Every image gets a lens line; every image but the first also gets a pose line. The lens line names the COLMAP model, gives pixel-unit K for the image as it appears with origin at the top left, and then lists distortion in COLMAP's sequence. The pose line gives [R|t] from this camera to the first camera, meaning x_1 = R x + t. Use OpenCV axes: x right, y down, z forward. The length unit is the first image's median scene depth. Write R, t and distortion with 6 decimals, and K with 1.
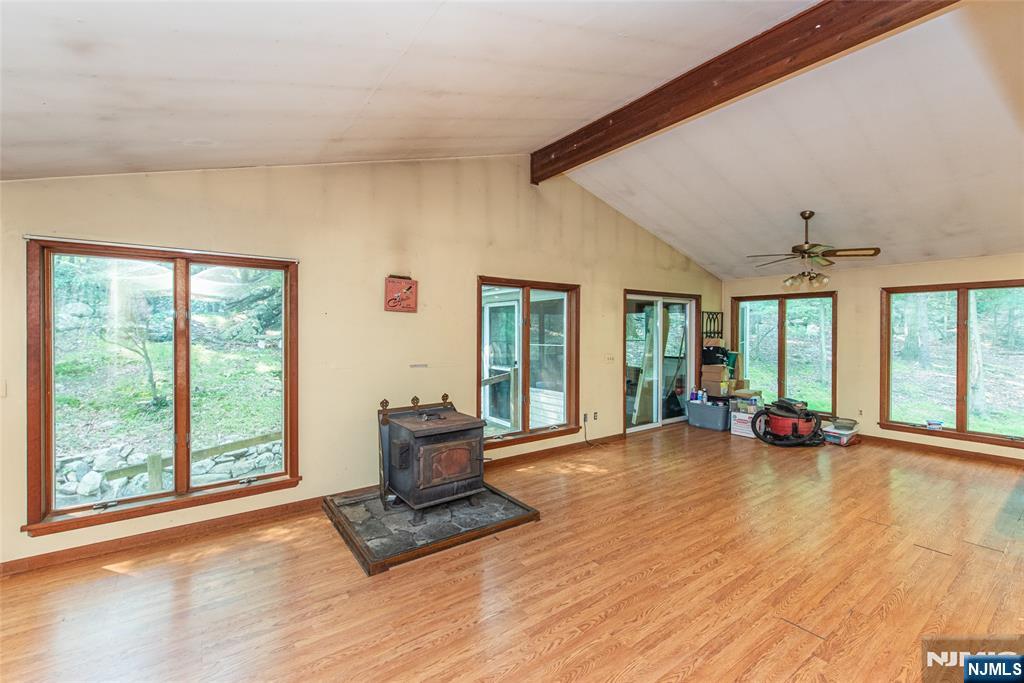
lens RADIAL K [[422.6, 0, 492.4], [0, 422.6, 334.1], [0, 0, 1]] dist [0.003164, 0.000090]
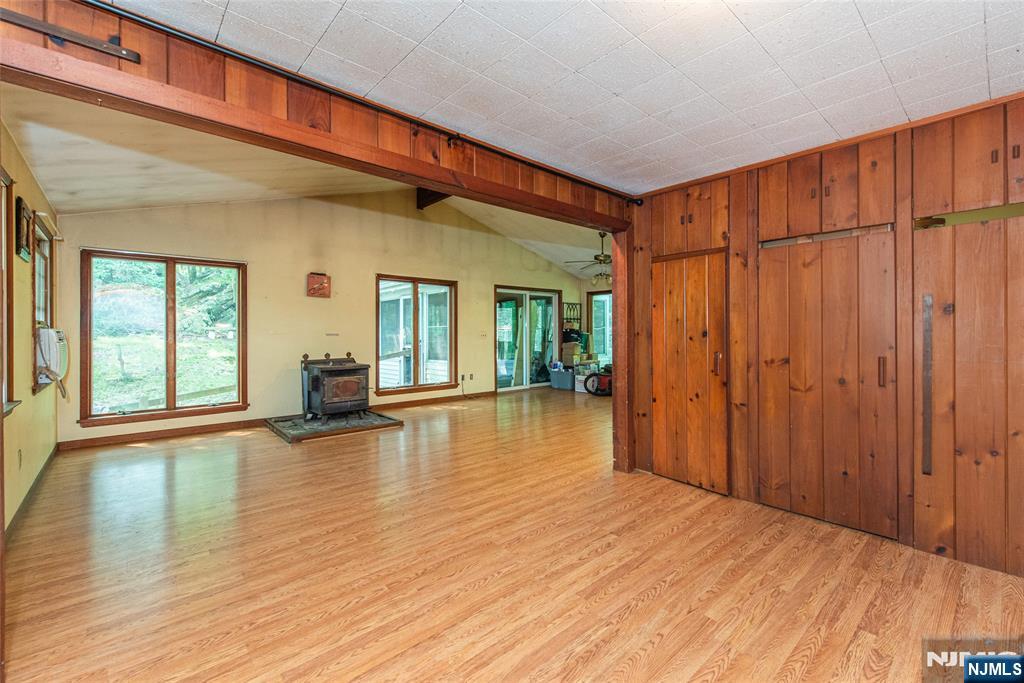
lens RADIAL K [[431.6, 0, 481.3], [0, 431.6, 335.7], [0, 0, 1]] dist [0.000612, 0.000039]
pose [[0.997548, -0.001774, 0.069961, 0.213164], [0.001748, 0.999998, 0.000427, 0.071261], [-0.069961, -0.000304, 0.997550, -0.476544]]
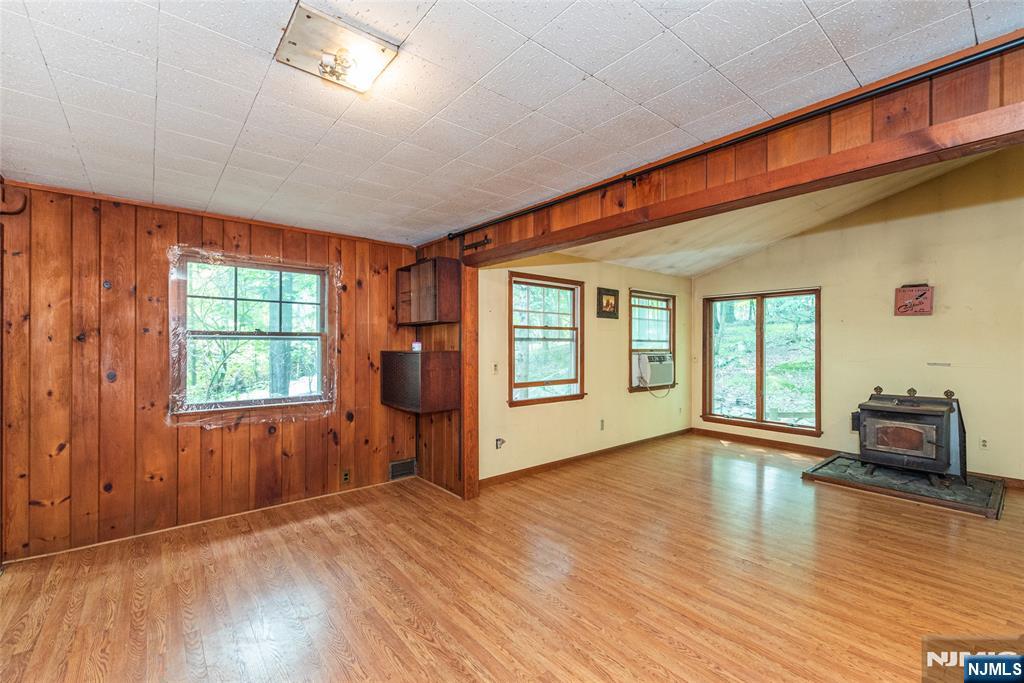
lens RADIAL K [[422.0, 0, 542.1], [0, 422.0, 343.3], [0, 0, 1]] dist [0.002859, 0.000188]
pose [[0.118959, -0.003225, -0.992894, 0.700729], [-0.011678, 0.999921, -0.004647, 0.034460], [0.992830, 0.012148, 0.118912, -0.121692]]
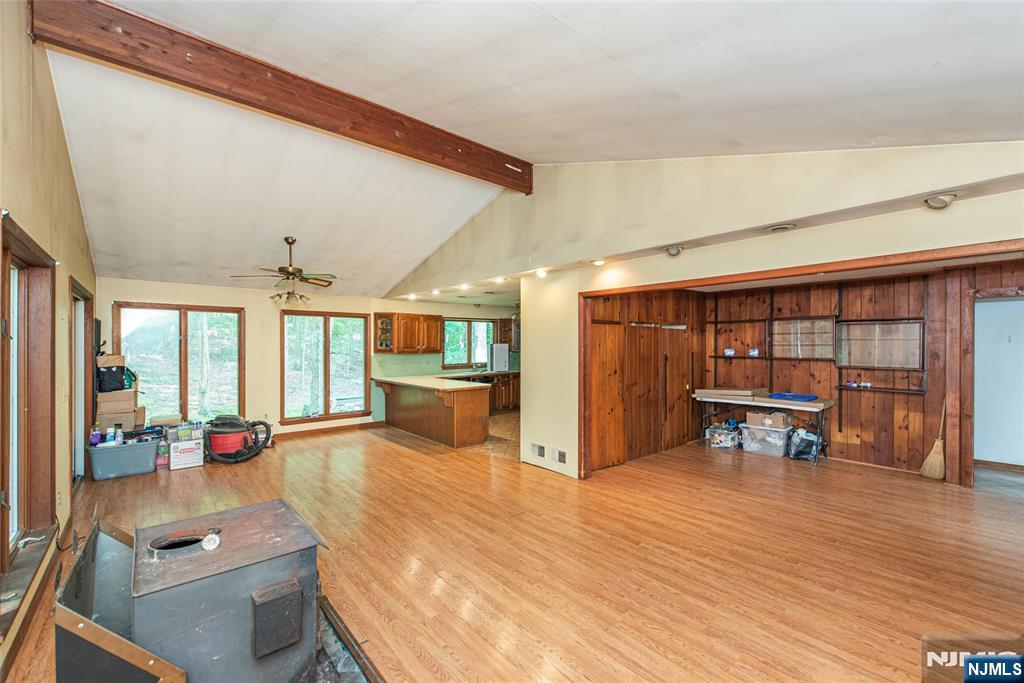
lens RADIAL K [[446.4, 0, 526.0], [0, 446.4, 345.9], [0, 0, 1]] dist [0.002698, -0.000057]
pose [[-0.130985, -0.004831, 0.991373, -0.503753], [0.009681, 0.999934, 0.006152, -0.006862], [-0.991337, 0.010404, -0.130929, 0.548392]]
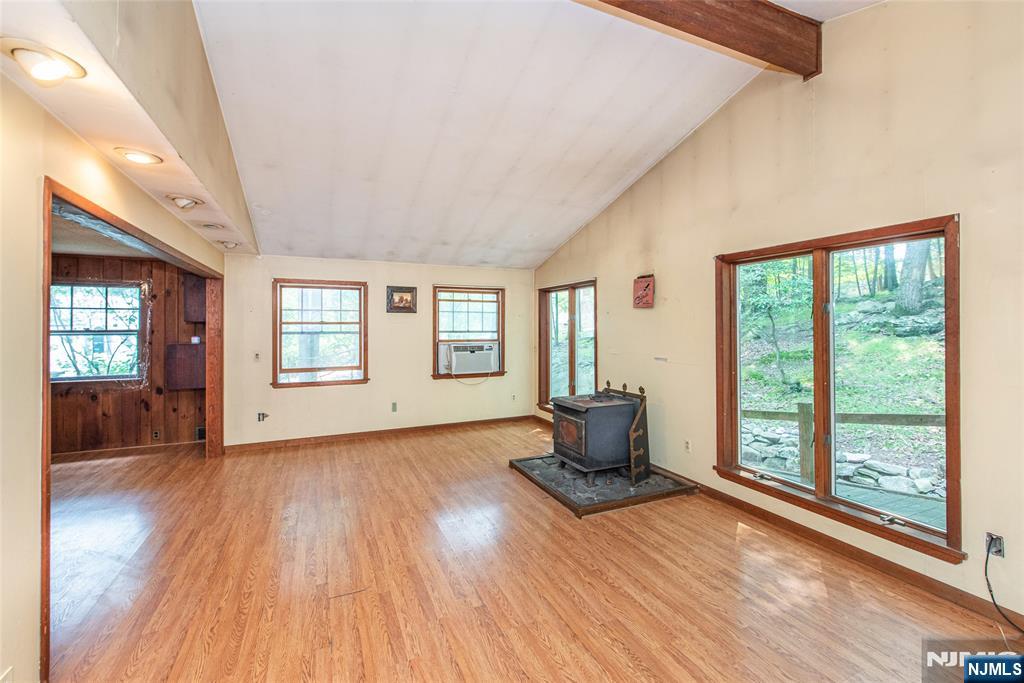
lens RADIAL K [[414.9, 0, 511.6], [0, 414.9, 326.8], [0, 0, 1]] dist [0.001502, -0.000050]
pose [[-0.156690, -0.001236, -0.987647, 0.787542], [-0.007595, 0.999971, -0.000047, -0.000400], [0.987619, 0.007494, -0.156695, 0.721846]]
